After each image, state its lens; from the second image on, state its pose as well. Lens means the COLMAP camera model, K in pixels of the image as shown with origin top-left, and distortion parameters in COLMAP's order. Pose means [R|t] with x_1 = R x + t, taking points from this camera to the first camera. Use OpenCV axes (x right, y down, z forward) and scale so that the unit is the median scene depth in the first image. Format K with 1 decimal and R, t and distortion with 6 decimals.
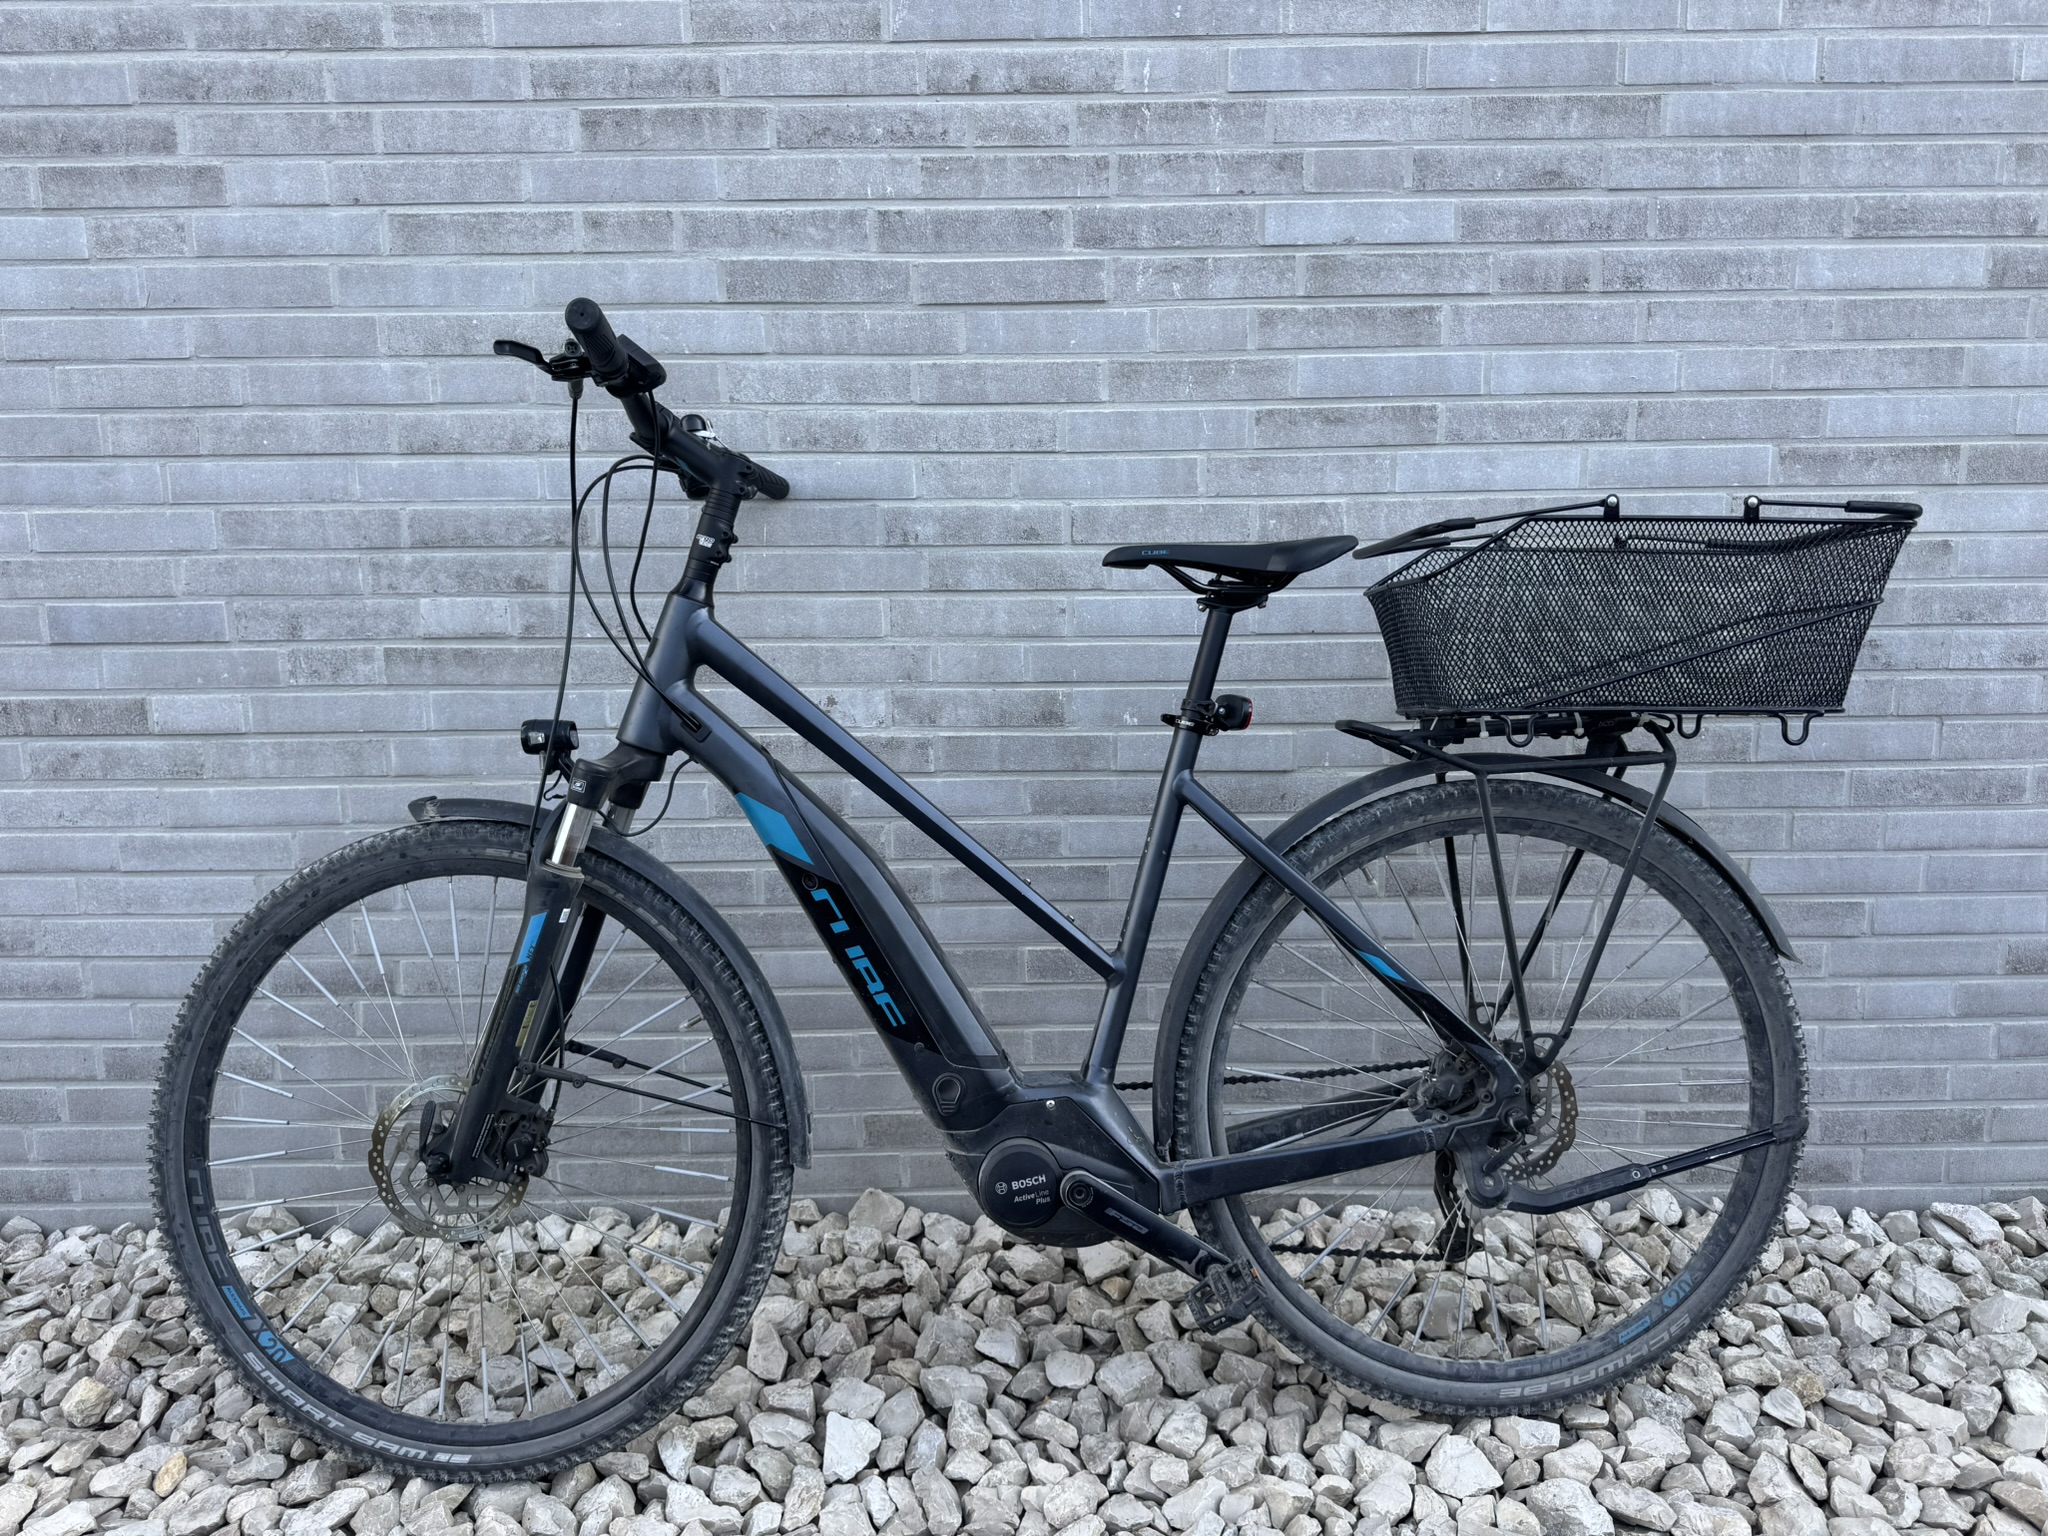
lens RADIAL K [[1433.9, 0, 1025.2], [0, 1433.9, 782.7], [0, 0, 1]] dist [0.000276, -0.006172]
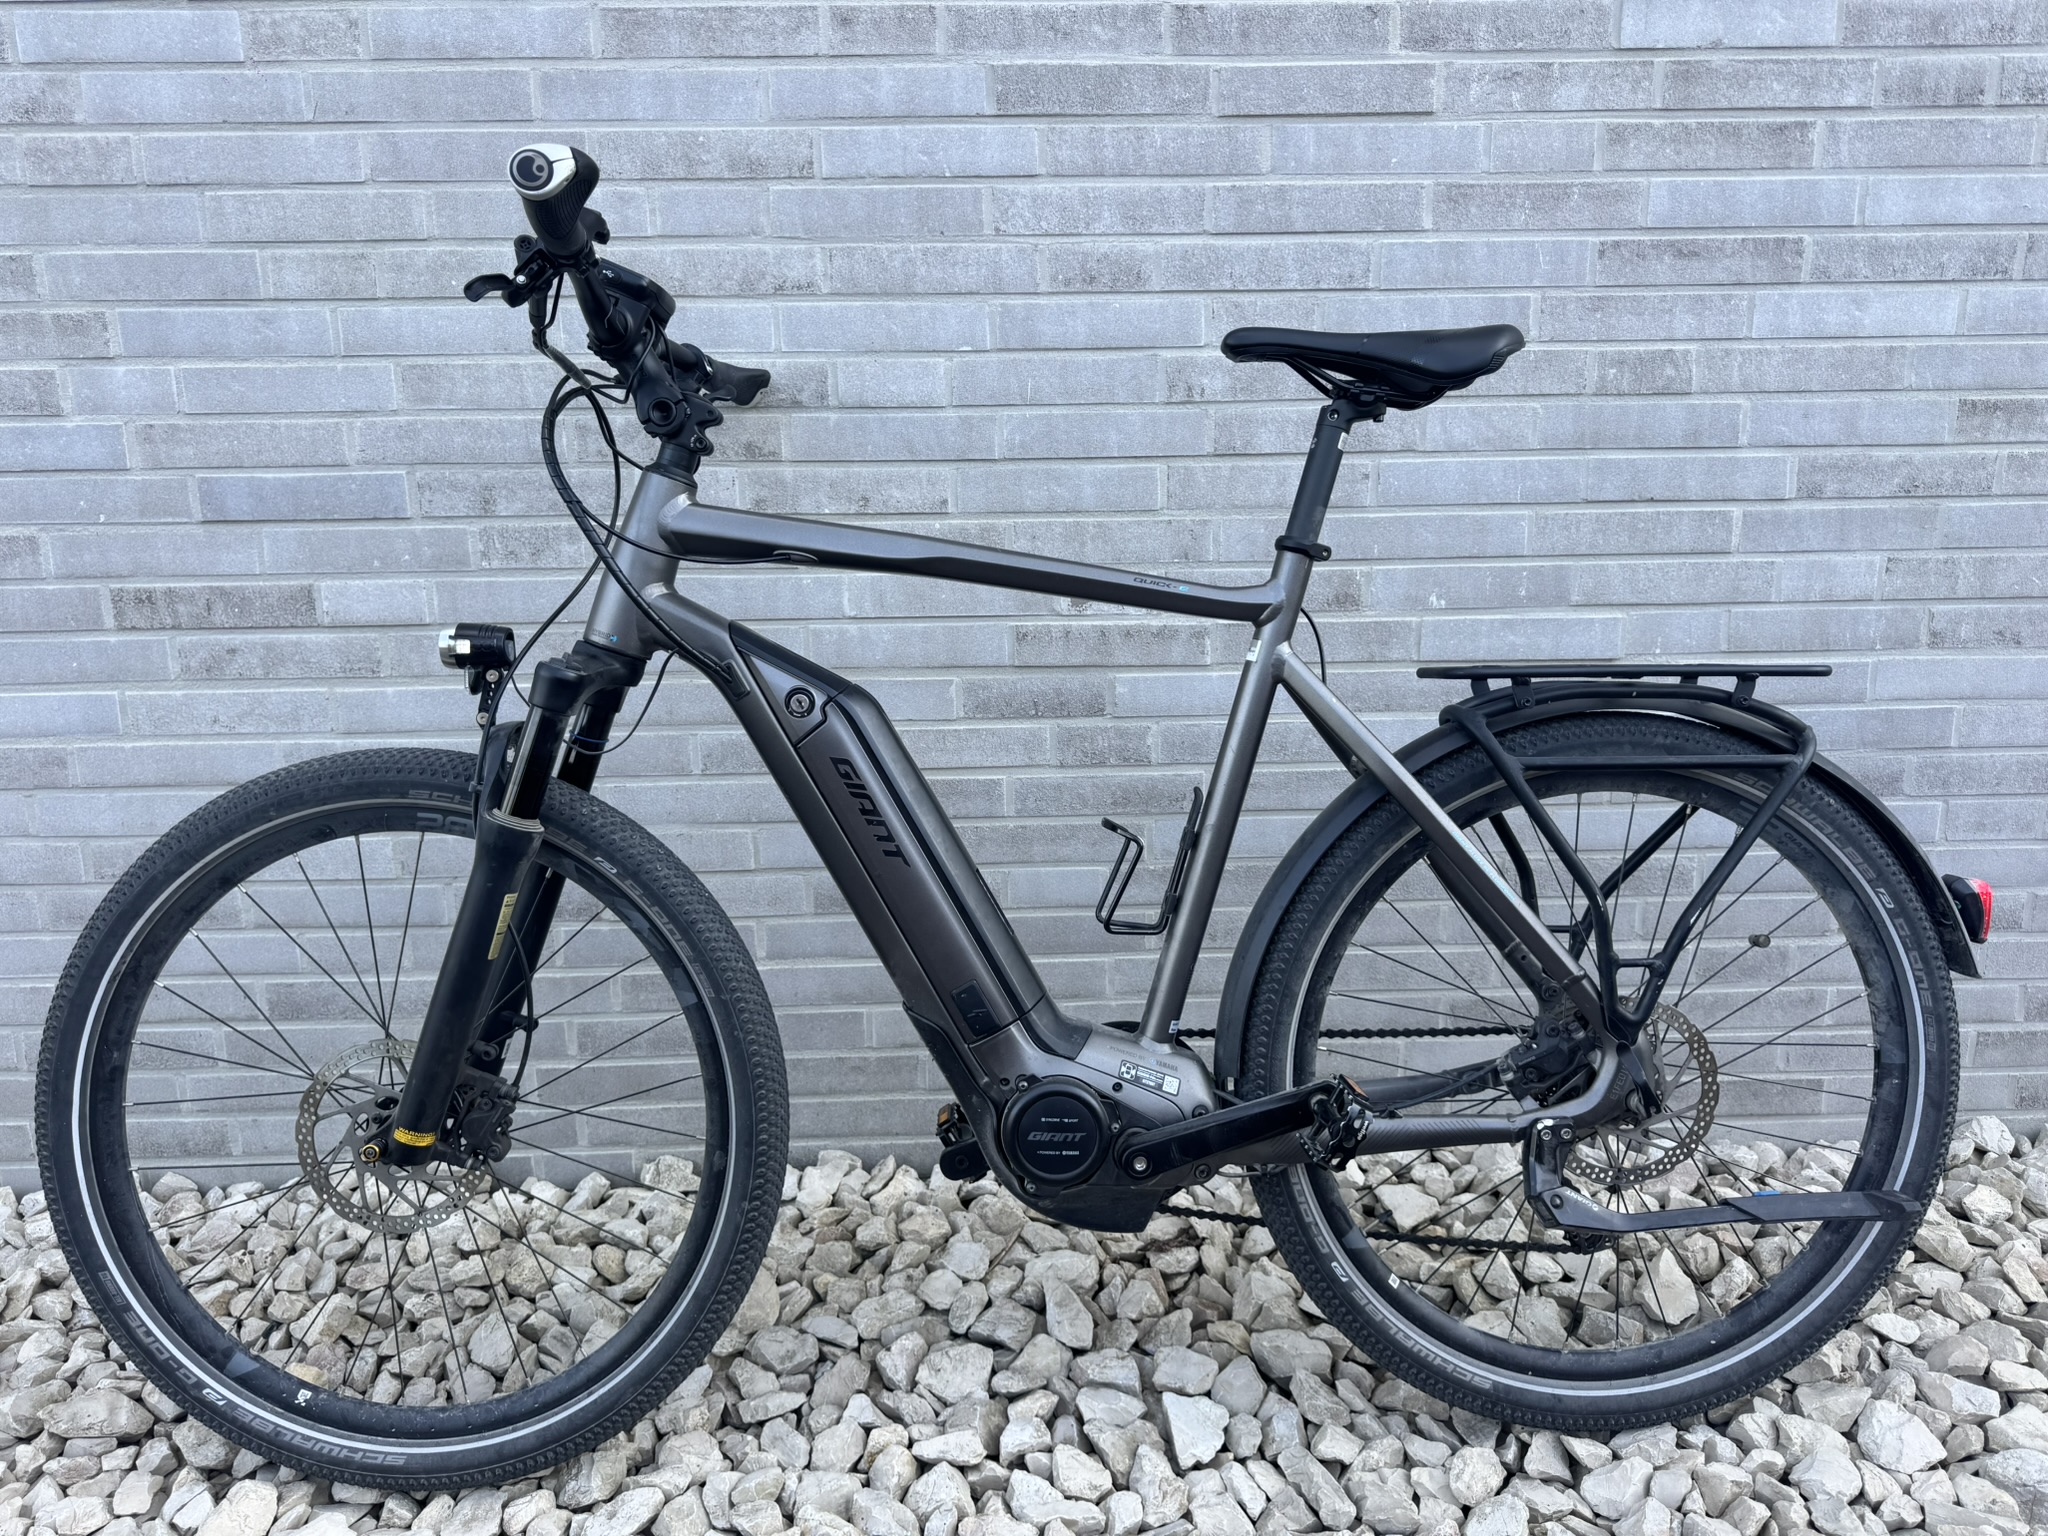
lens RADIAL K [[1418.5, 0, 1010.3], [0, 1418.5, 768.1], [0, 0, 1]] dist [0.004812, -0.011696]
pose [[0.999740, -0.008657, 0.021092, -0.221876], [0.007705, 0.998966, 0.044808, 0.017846], [-0.021458, -0.044634, 0.998773, 0.133146]]
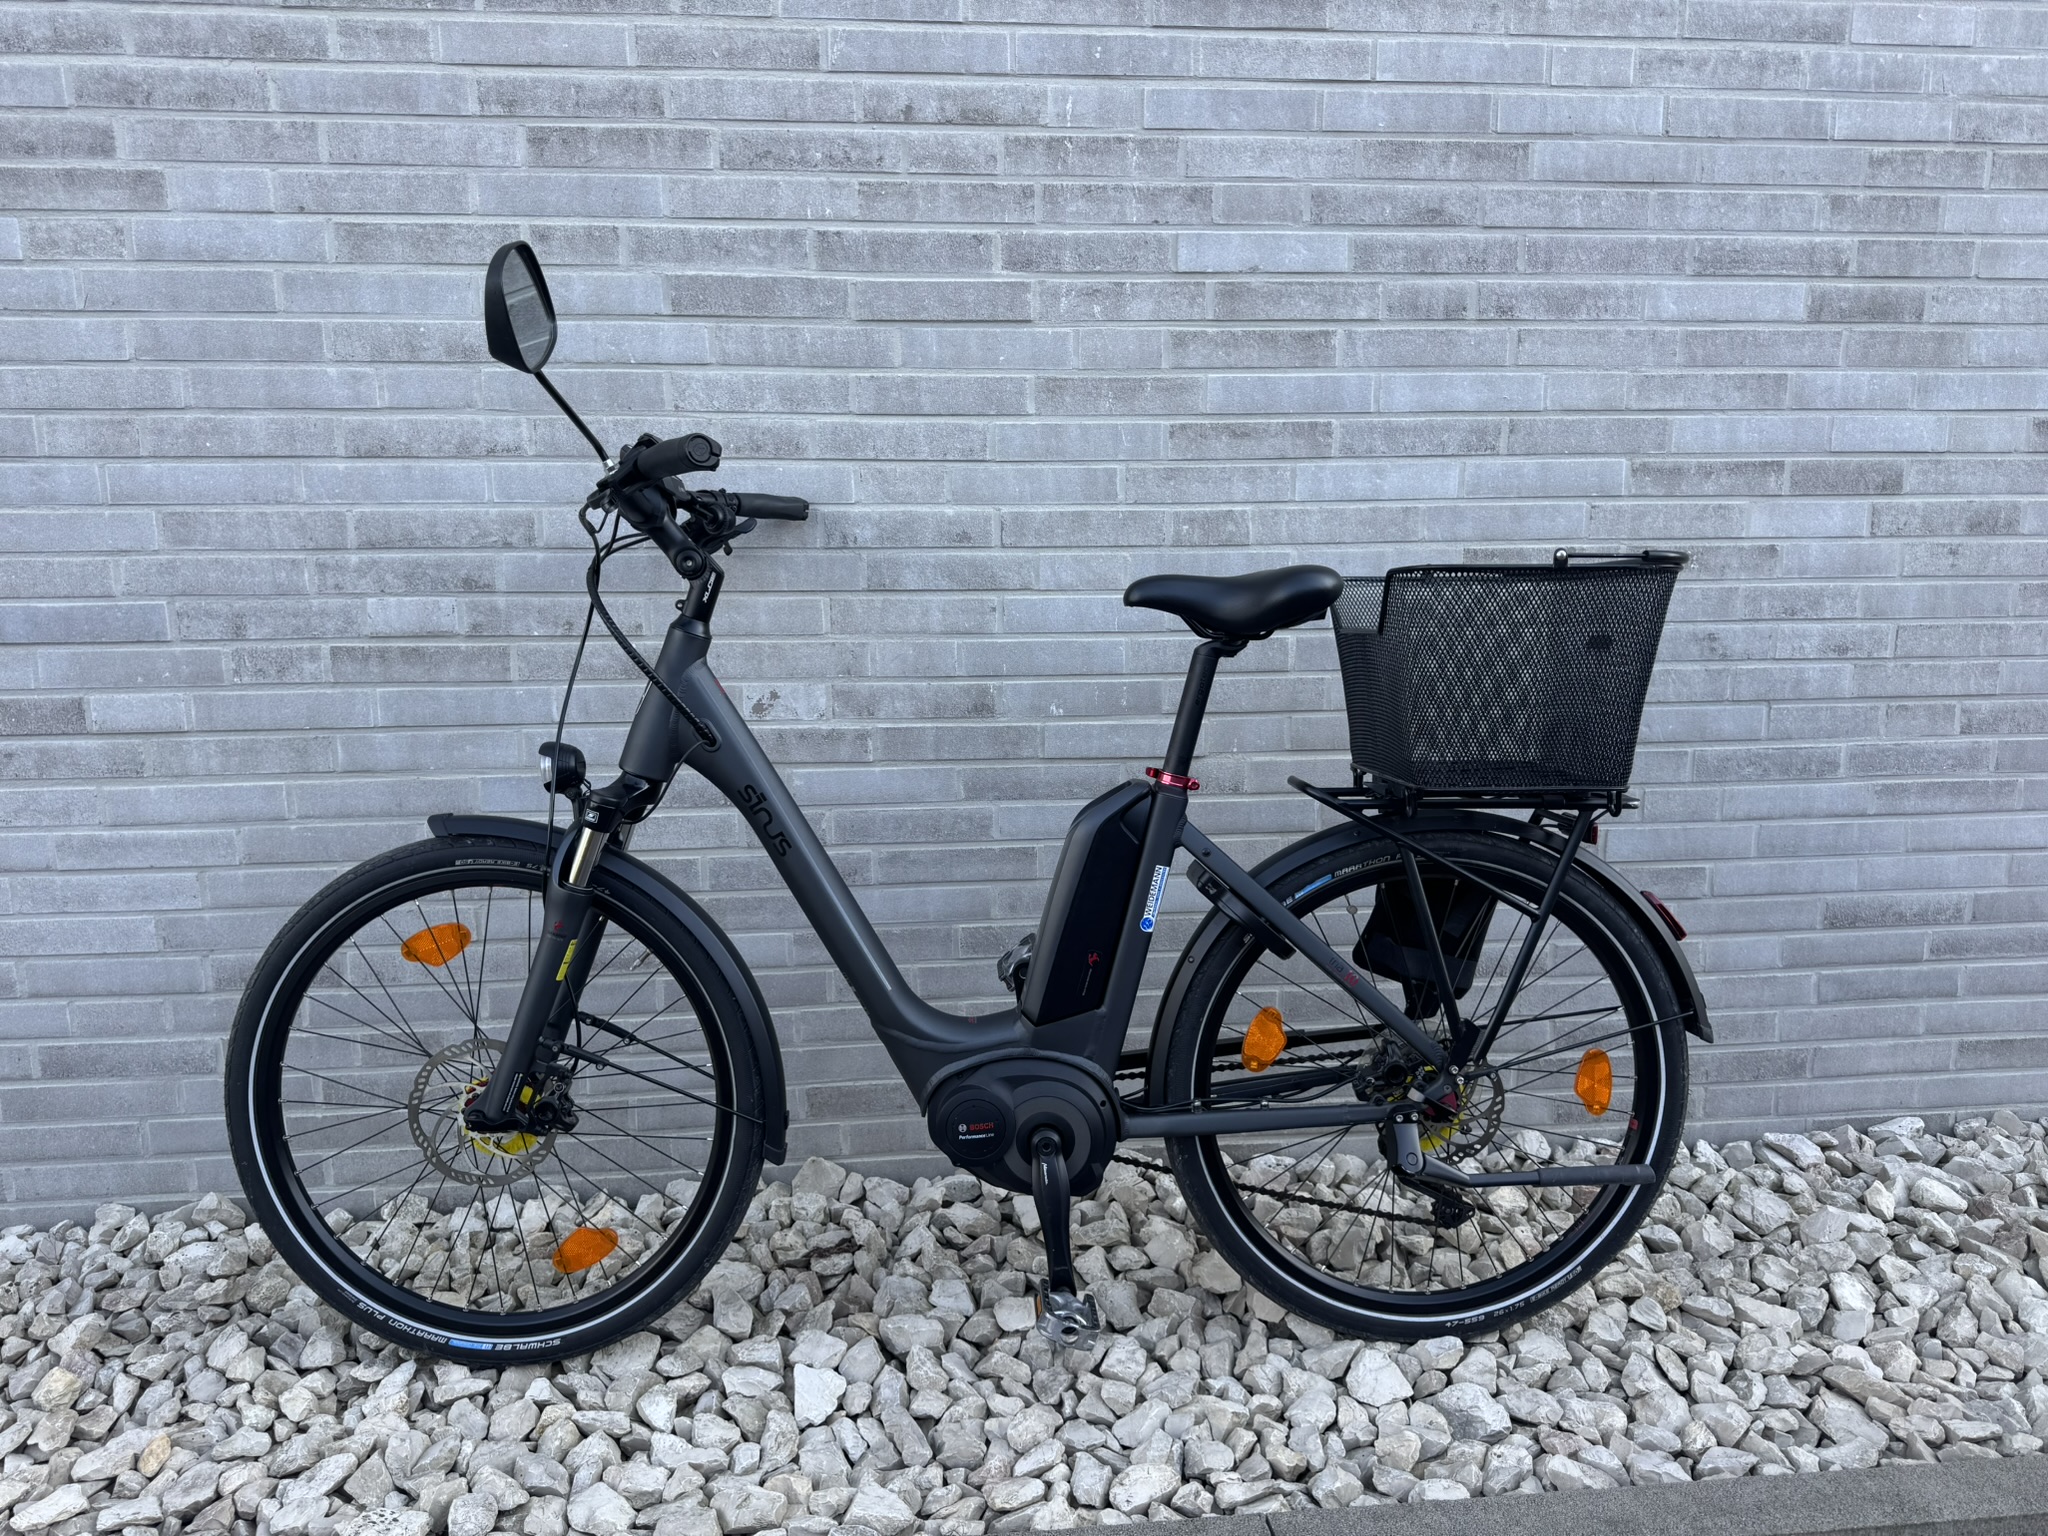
lens RADIAL K [[1428.3, 0, 1015.2], [0, 1428.3, 777.0], [0, 0, 1]] dist [0.006148, -0.011649]
pose [[0.995145, -0.013291, 0.097523, -0.065163], [0.012457, 0.999881, 0.009153, -0.004446], [-0.097633, -0.007893, 0.995191, -0.065106]]
